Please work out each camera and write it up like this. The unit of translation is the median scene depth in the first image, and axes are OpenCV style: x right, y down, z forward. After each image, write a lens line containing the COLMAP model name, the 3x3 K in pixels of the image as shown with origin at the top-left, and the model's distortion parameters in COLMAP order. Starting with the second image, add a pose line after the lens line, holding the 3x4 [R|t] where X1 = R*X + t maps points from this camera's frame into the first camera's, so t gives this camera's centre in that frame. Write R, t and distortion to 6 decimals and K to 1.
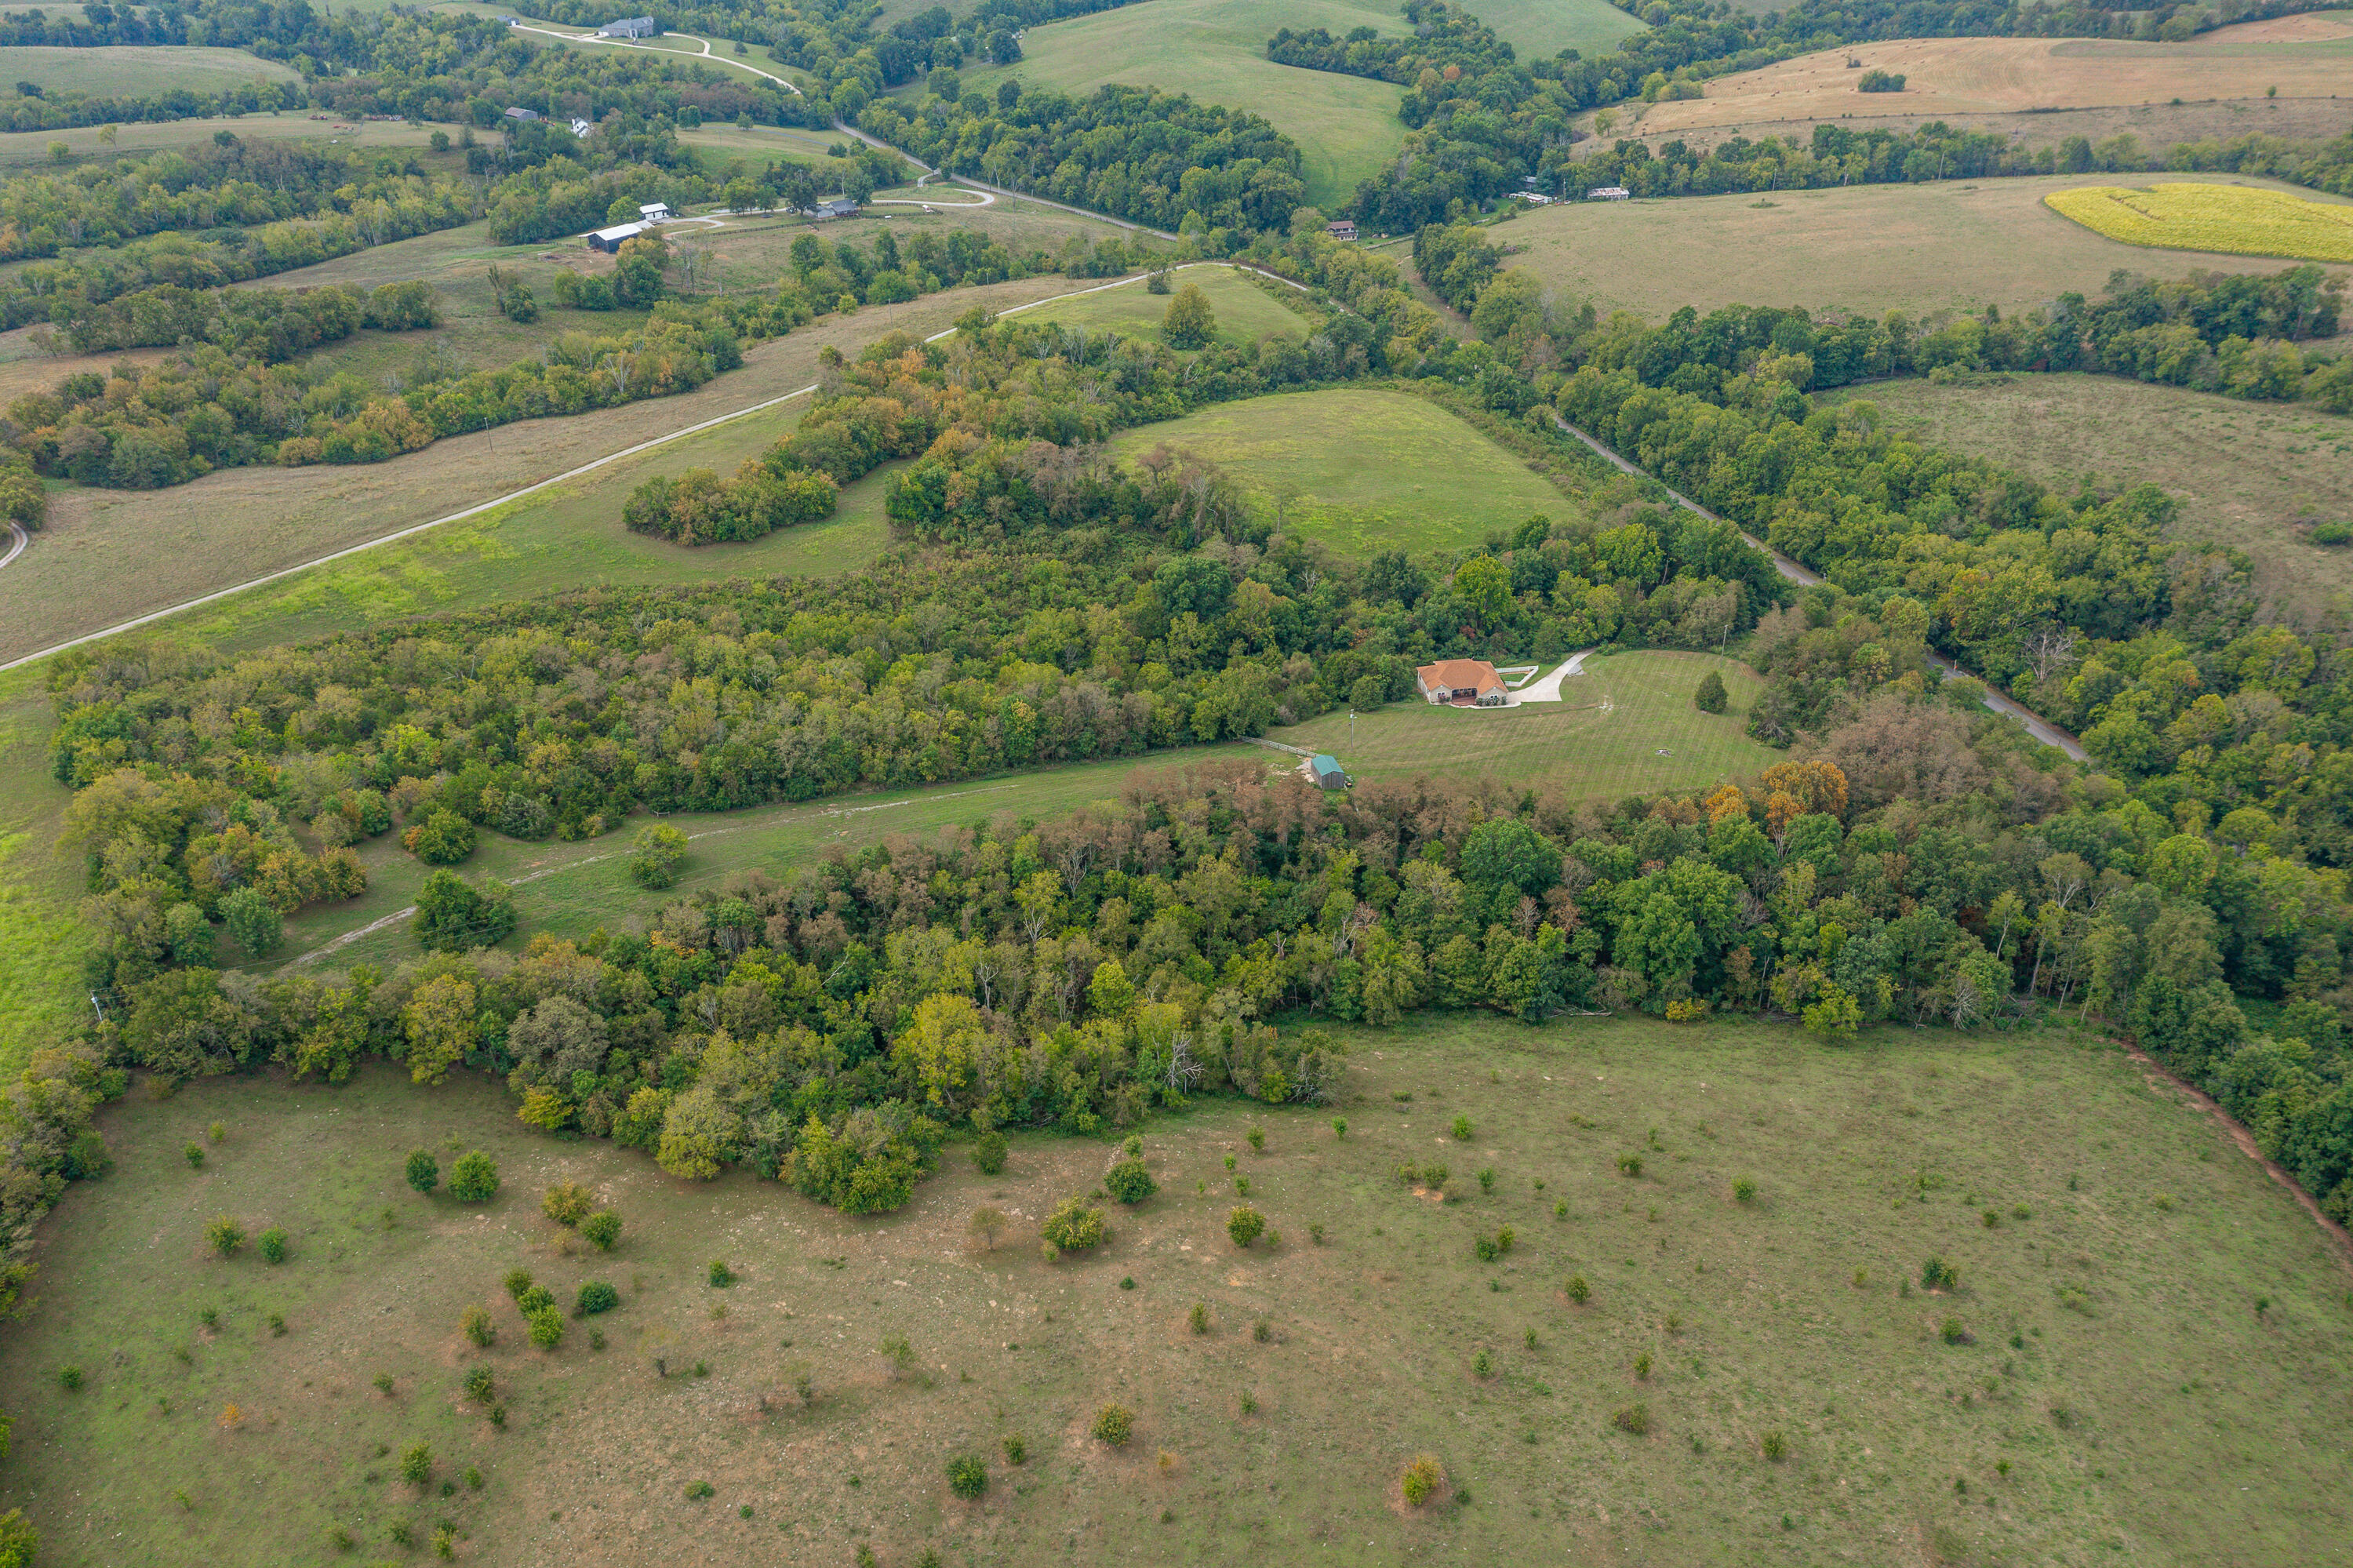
lens RADIAL K [[1877.8, 0, 1176.5], [0, 1877.8, 784.0], [0, 0, 1]] dist [0.006164, 0.005831]
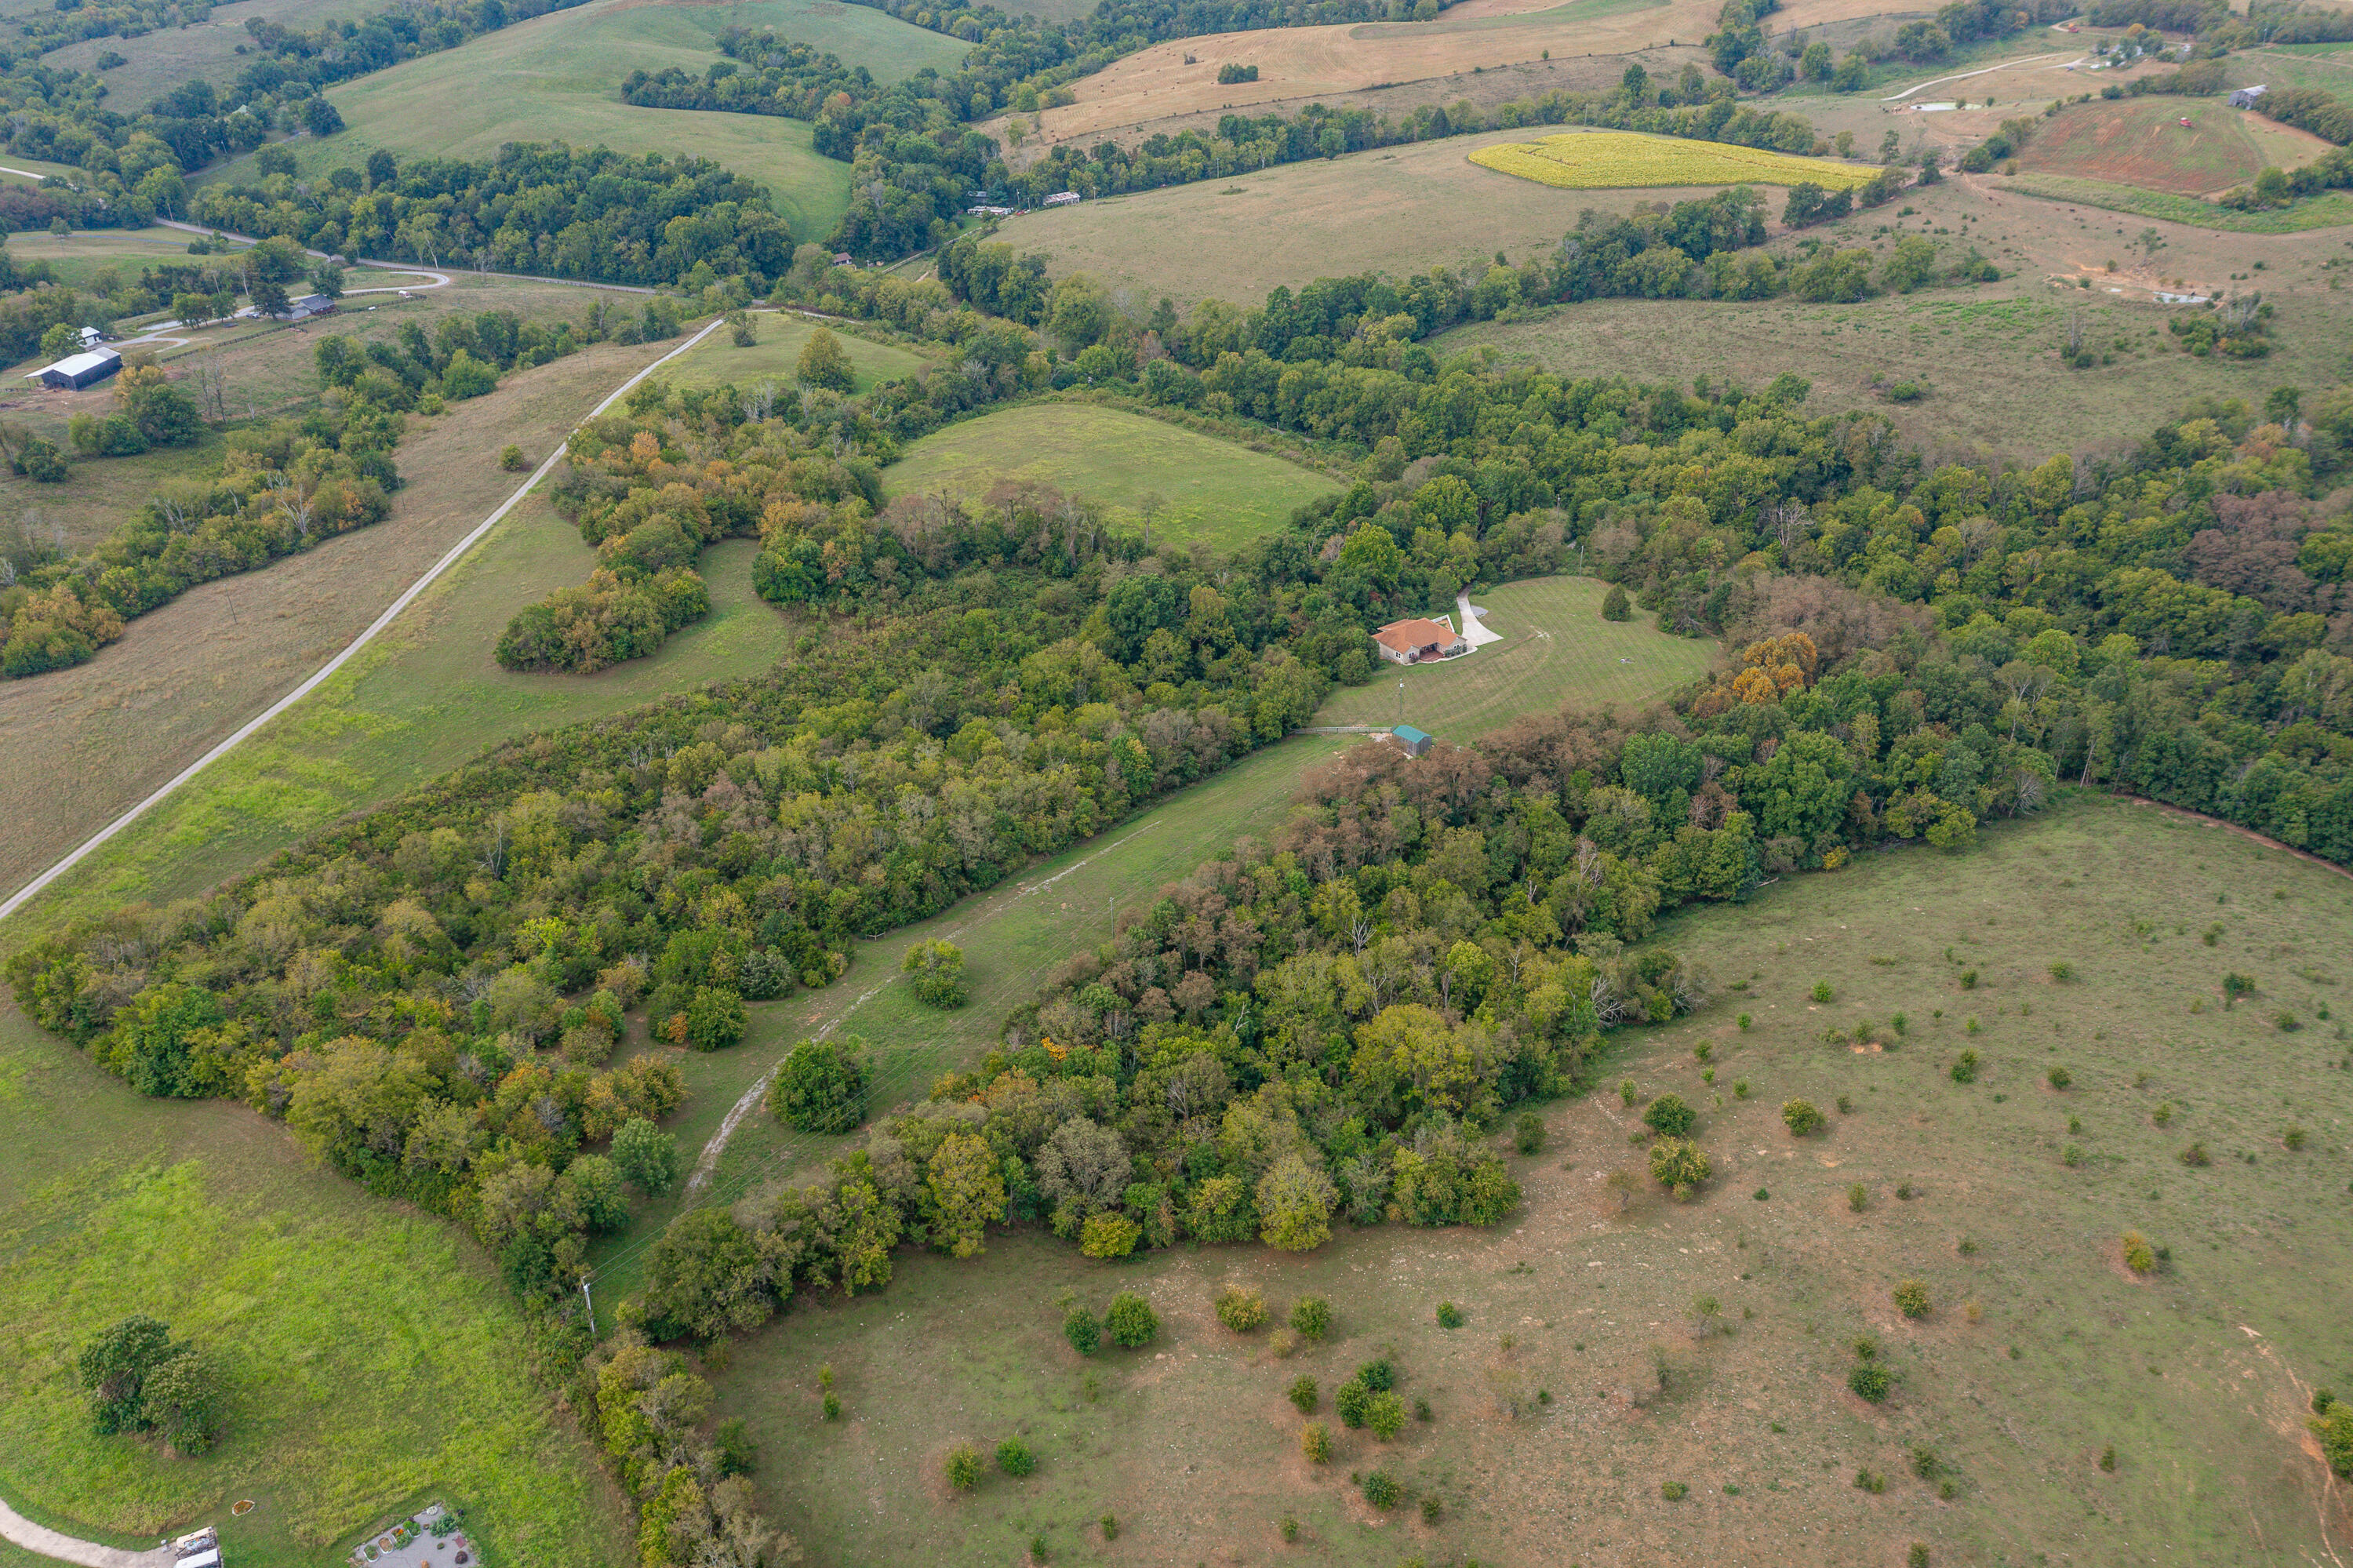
lens RADIAL K [[1873.6, 0, 1176.5], [0, 1873.6, 784.0], [0, 0, 1]] dist [0.004266, -0.001884]
pose [[0.890734, -0.230591, 0.391691, -0.279916], [0.234947, 0.971284, 0.037514, -0.032551], [-0.389093, 0.058612, 0.919332, 0.055039]]
